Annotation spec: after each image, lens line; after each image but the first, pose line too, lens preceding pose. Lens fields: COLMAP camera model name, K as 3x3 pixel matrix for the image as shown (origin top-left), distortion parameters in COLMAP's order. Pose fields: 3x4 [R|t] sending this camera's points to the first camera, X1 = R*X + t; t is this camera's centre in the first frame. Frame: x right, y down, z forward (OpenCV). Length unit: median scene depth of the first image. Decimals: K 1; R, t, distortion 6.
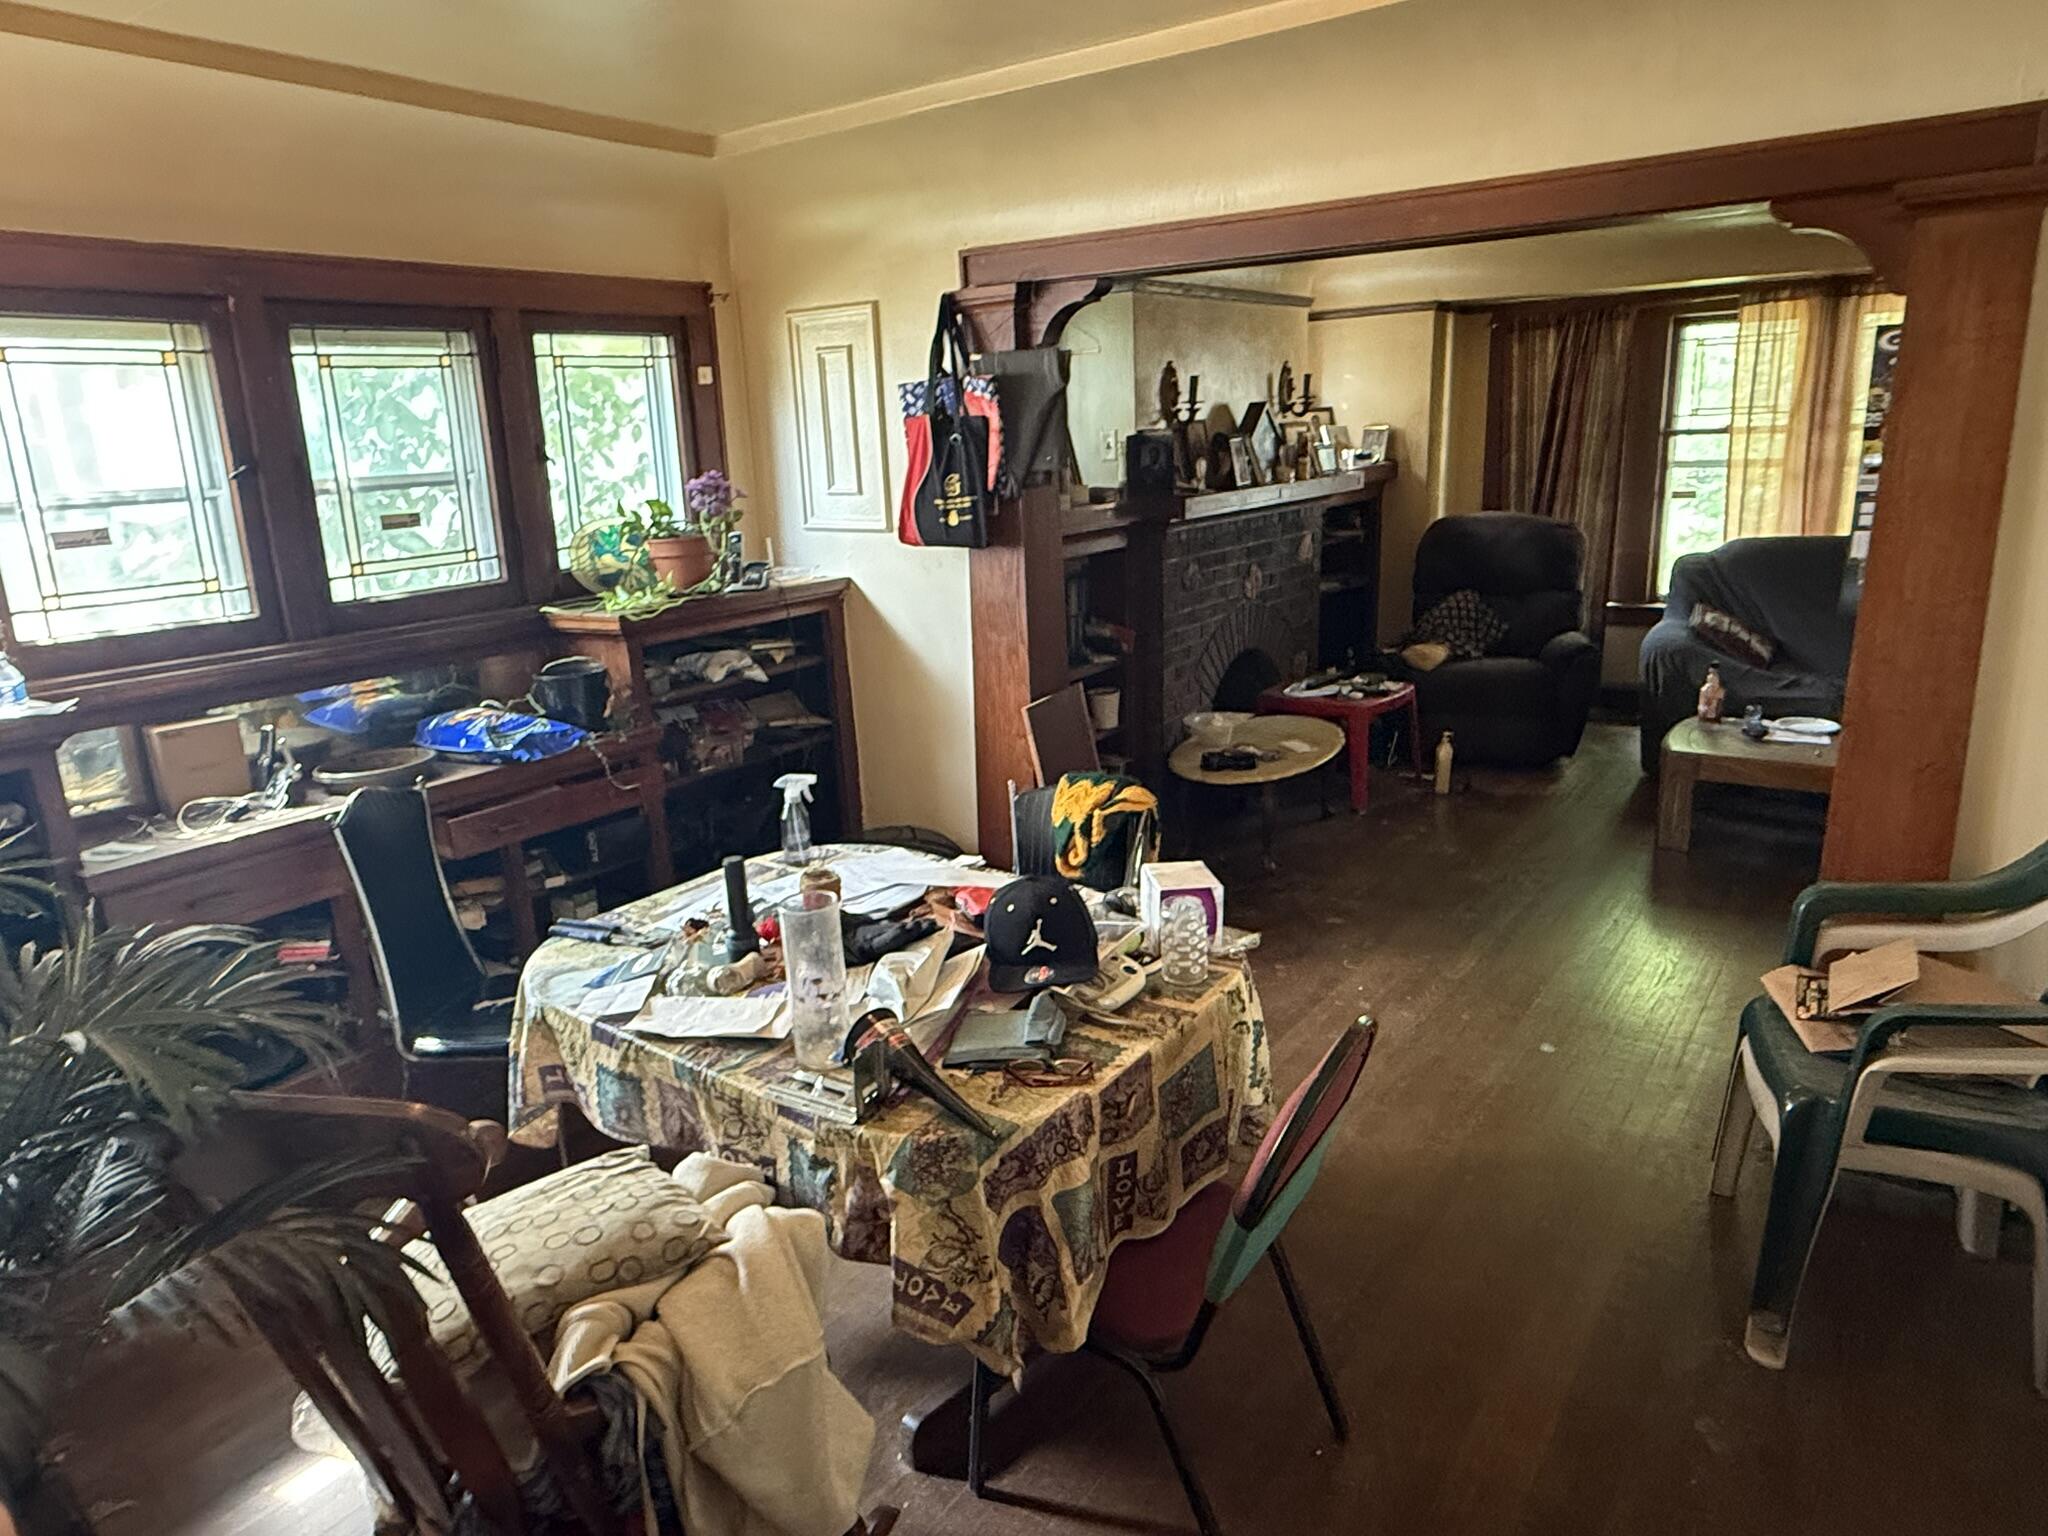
lens RADIAL K [[1261.1, 0, 1024.6], [0, 1261.1, 758.9], [0, 0, 1]] dist [-0.002307, 0.000305]
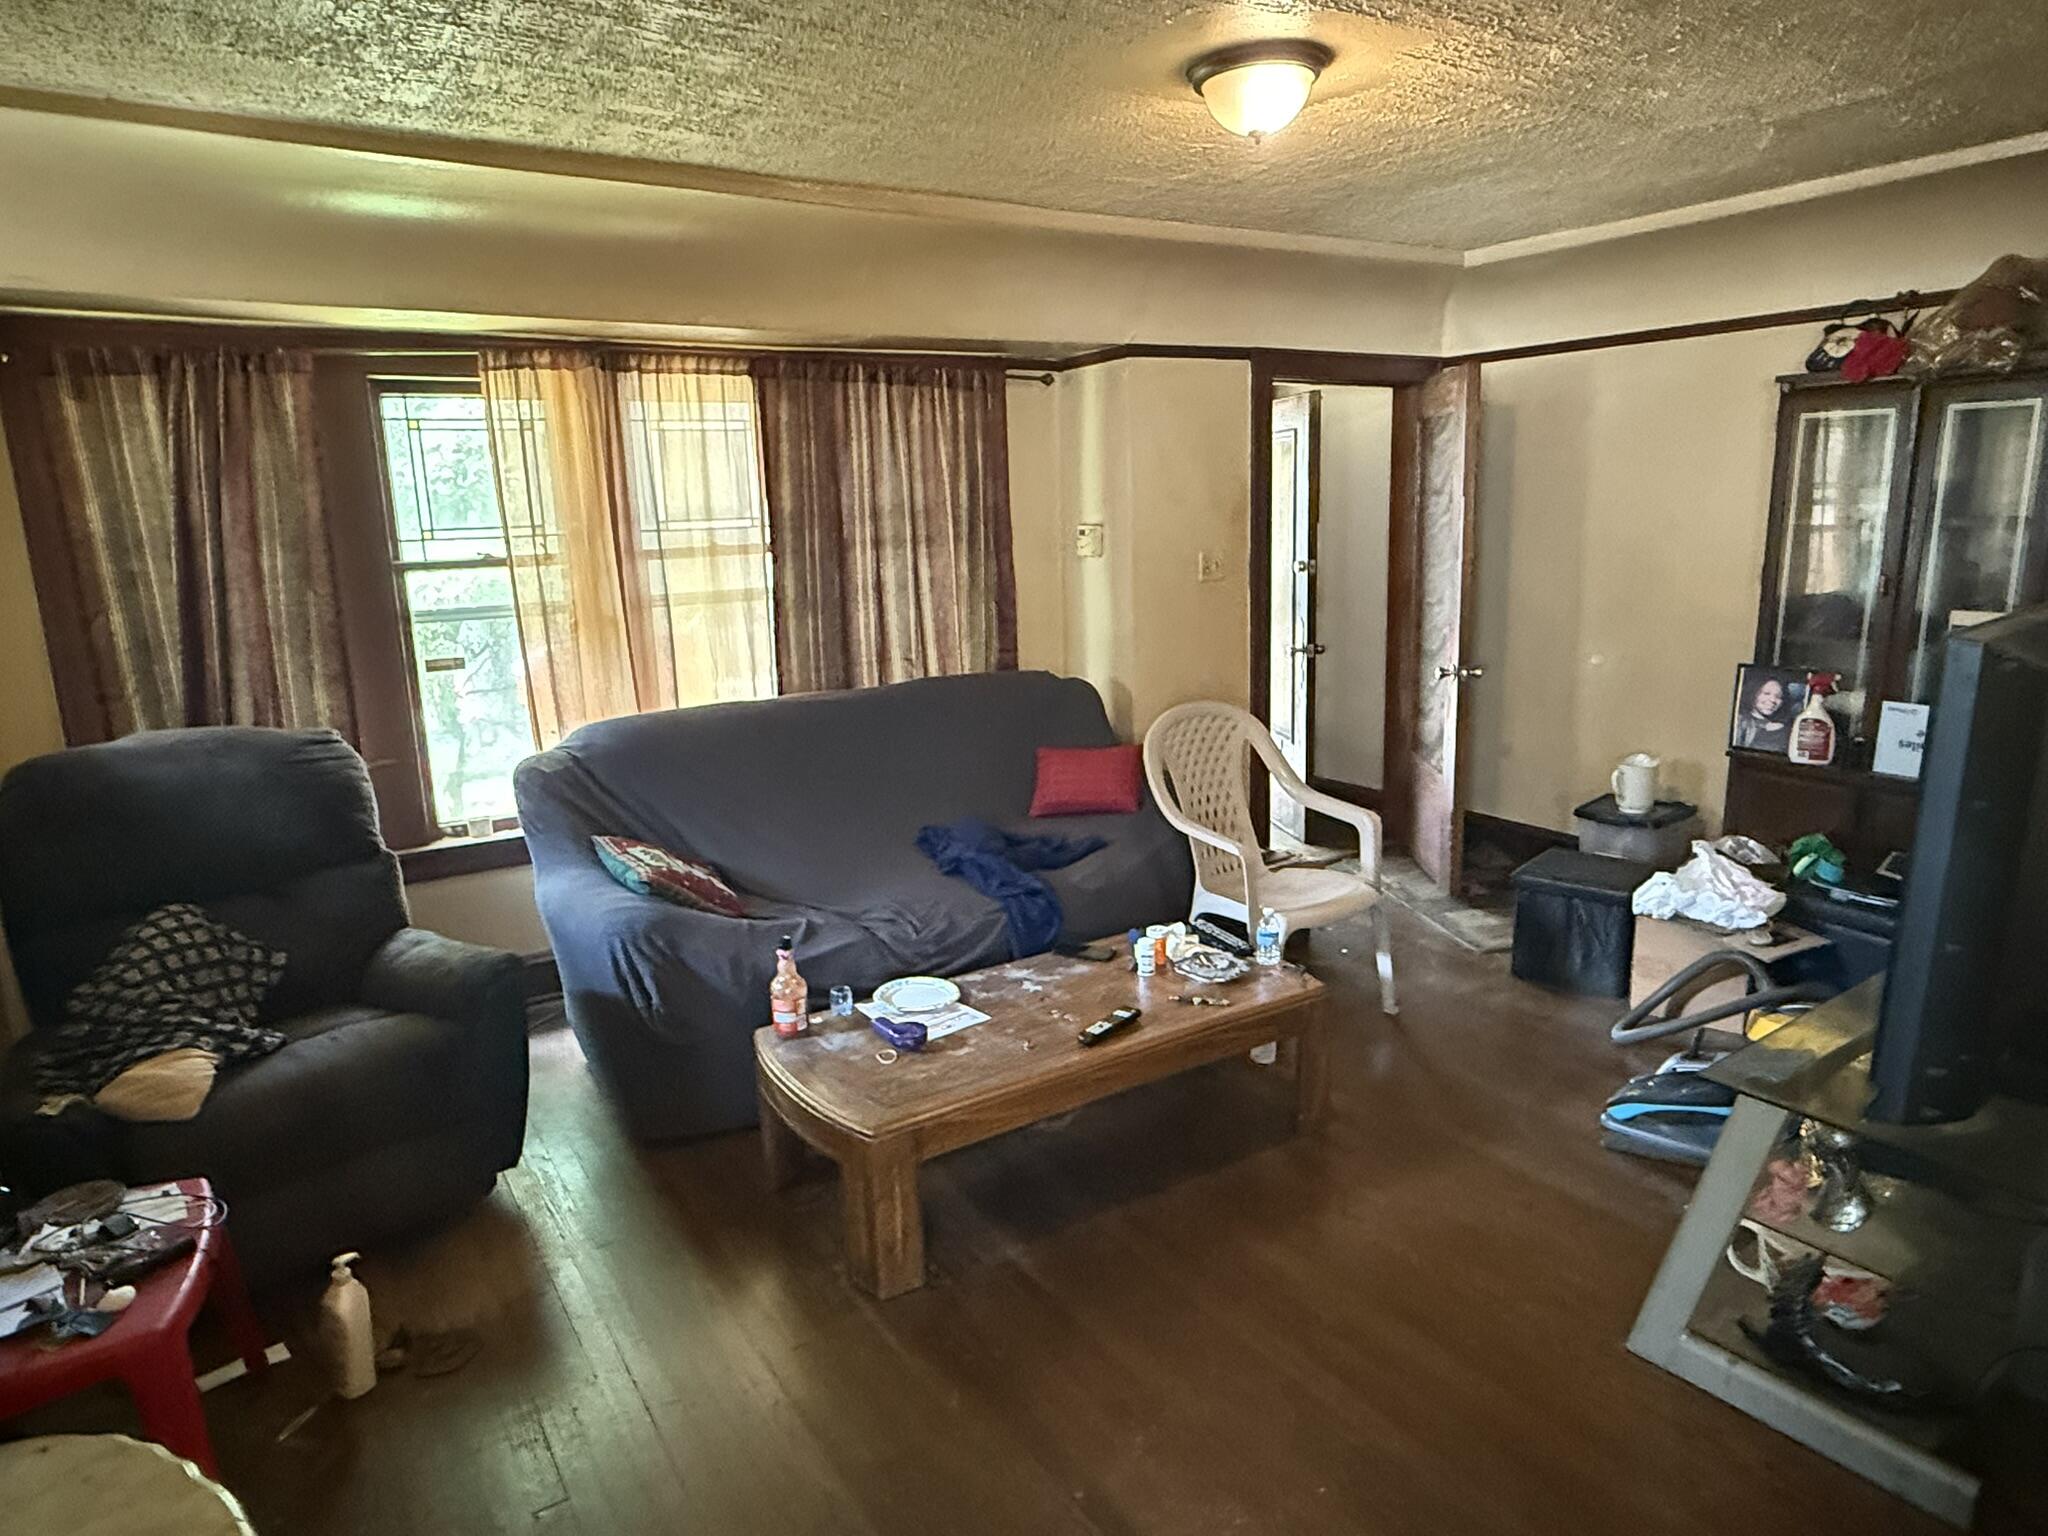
lens RADIAL K [[1261.1, 0, 1026.5], [0, 1261.1, 769.6], [0, 0, 1]] dist [-0.002307, 0.000305]
pose [[0.359713, -0.159766, 0.919283, 0.048501], [0.255707, 0.964392, 0.067548, -0.134442], [-0.897341, 0.210770, 0.387757, 0.537118]]
